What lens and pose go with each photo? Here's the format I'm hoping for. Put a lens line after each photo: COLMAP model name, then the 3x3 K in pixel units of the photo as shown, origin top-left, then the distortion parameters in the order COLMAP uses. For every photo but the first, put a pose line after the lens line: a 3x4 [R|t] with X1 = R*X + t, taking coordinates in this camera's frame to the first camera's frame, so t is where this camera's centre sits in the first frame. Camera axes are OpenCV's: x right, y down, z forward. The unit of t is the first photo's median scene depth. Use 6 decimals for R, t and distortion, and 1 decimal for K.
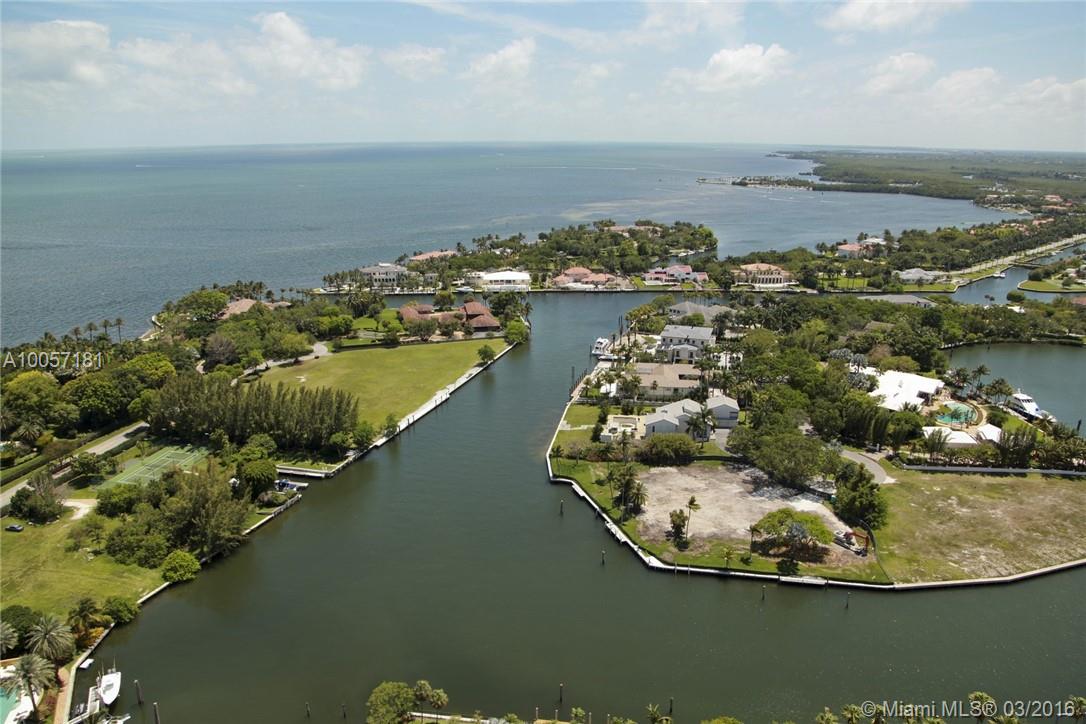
lens RADIAL K [[795.7, 0, 543.0], [0, 795.7, 362.0], [0, 0, 1]] dist [-0.136510, 0.077805]
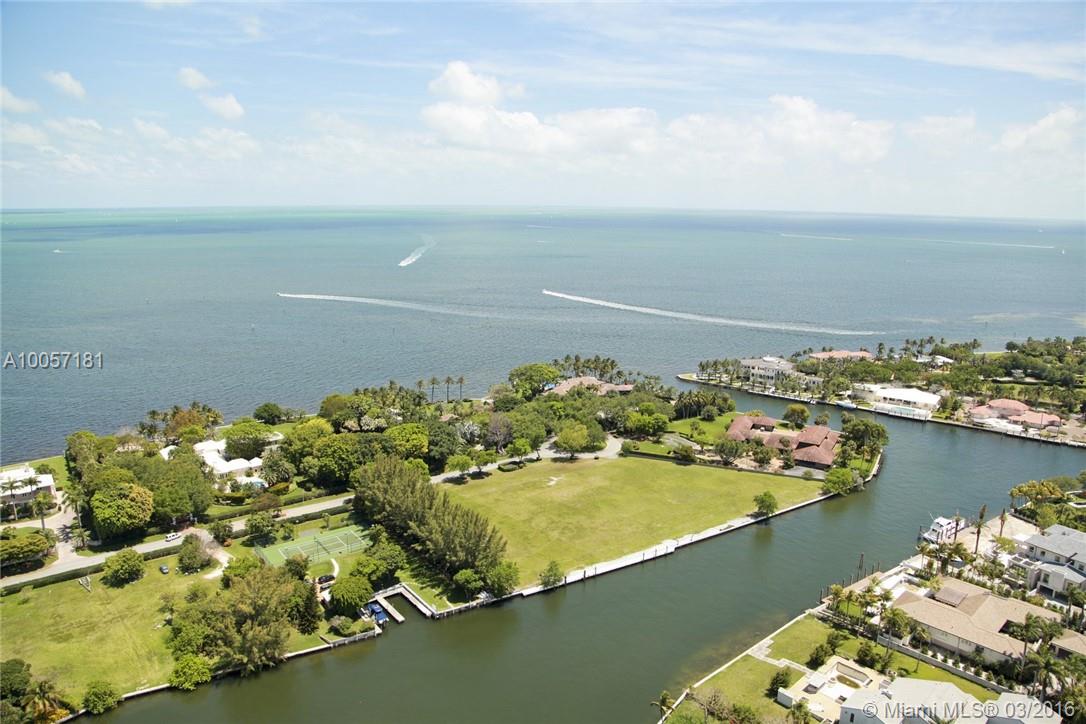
lens RADIAL K [[759.6, 0, 549.8], [0, 759.6, 377.0], [0, 0, 1]] dist [-0.135548, 0.077480]
pose [[0.762764, 0.144131, -0.630410, 0.195071], [-0.182778, 0.983148, 0.003625, -0.089208], [0.620309, 0.112460, 0.776254, 0.306742]]
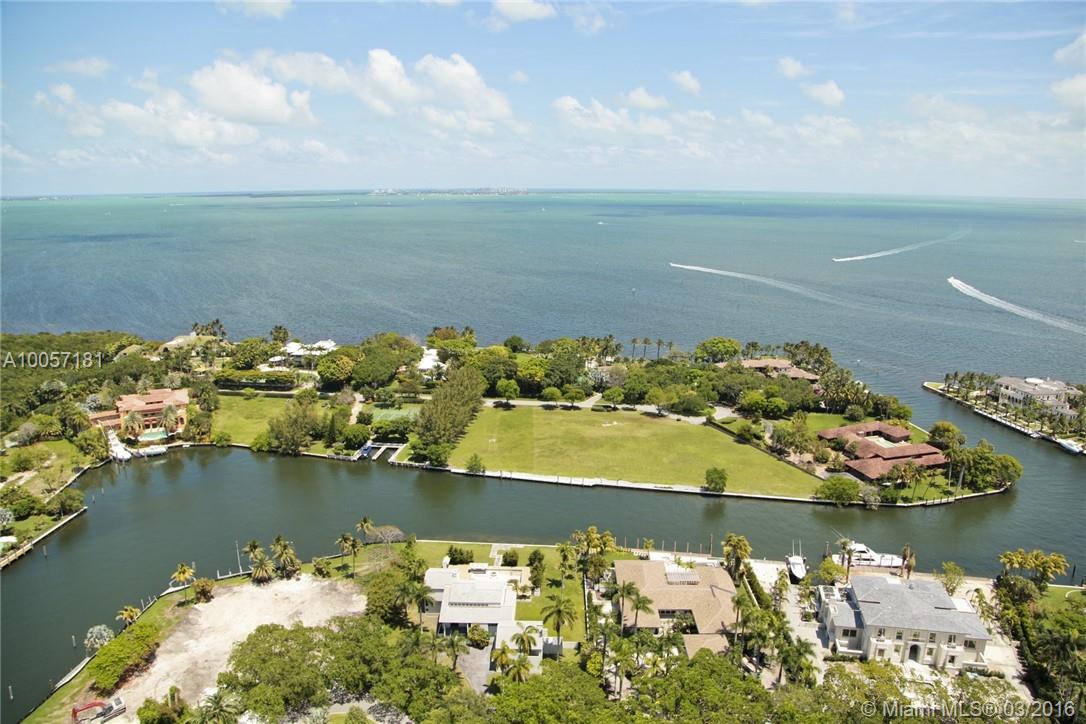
lens RADIAL K [[795.7, 0, 543.0], [0, 795.7, 362.0], [0, 0, 1]] dist [-0.136510, 0.077805]
pose [[0.046048, 0.207785, -0.977090, 0.606303], [-0.281257, 0.941254, 0.186909, -0.200623], [0.958527, 0.266207, 0.101784, 0.730917]]
